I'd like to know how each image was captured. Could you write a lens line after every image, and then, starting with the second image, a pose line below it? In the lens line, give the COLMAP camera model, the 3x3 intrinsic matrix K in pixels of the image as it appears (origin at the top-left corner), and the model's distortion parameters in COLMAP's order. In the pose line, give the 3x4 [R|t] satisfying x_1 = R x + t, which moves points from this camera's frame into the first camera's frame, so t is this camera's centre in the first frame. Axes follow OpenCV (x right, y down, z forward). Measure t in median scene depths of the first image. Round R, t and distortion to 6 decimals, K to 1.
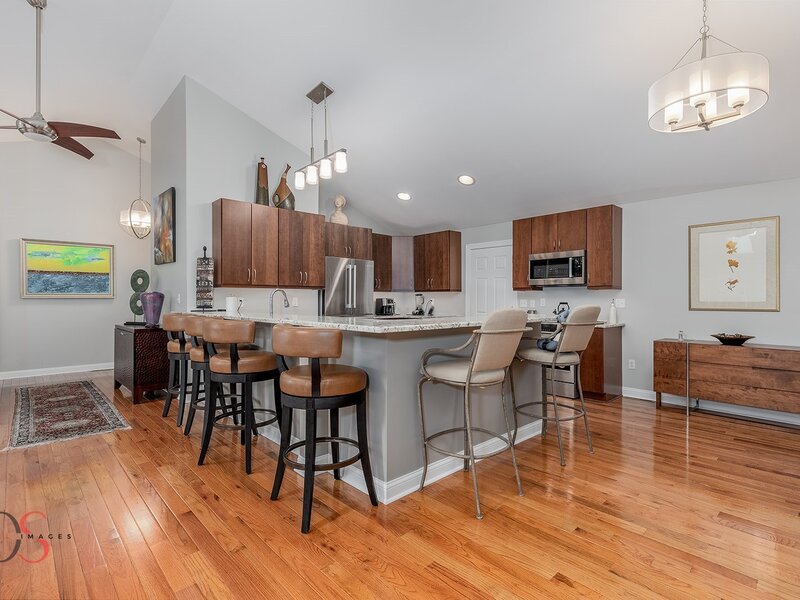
lens RADIAL K [[408.3, 0, 400.4], [0, 408.3, 300.3], [0, 0, 1]] dist [0.001723, 0.004704]
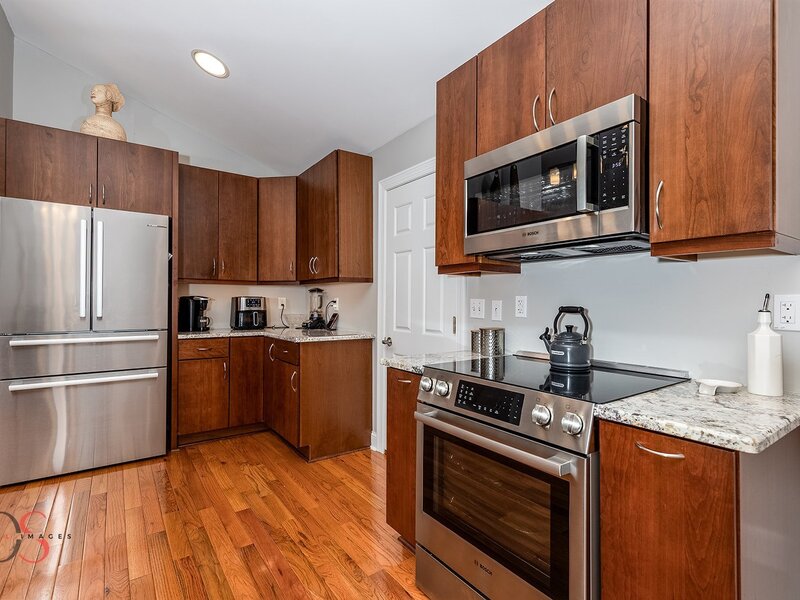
lens RADIAL K [[408.3, 0, 401.7], [0, 408.3, 299.8], [0, 0, 1]] dist [0.001723, 0.004704]
pose [[0.987798, 0.003978, -0.155687, 0.325895], [-0.005170, 0.999960, -0.007251, 0.002691], [0.155652, 0.007967, 0.987780, 0.687317]]
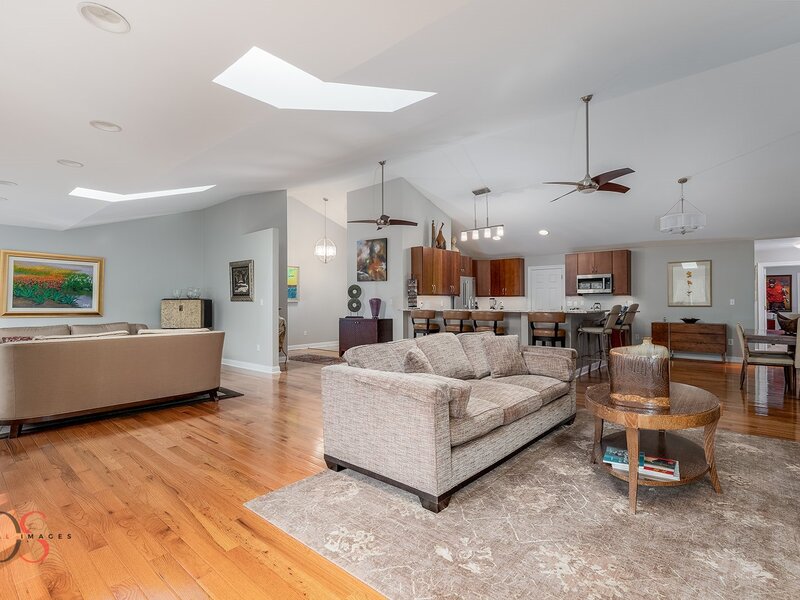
lens RADIAL K [[408.3, 0, 396.9], [0, 408.3, 299.7], [0, 0, 1]] dist [0.001723, 0.004704]
pose [[0.996252, -0.005275, 0.086335, -0.614659], [0.005868, 0.999961, -0.006615, -0.001773], [-0.086297, 0.007097, 0.996244, -0.678175]]
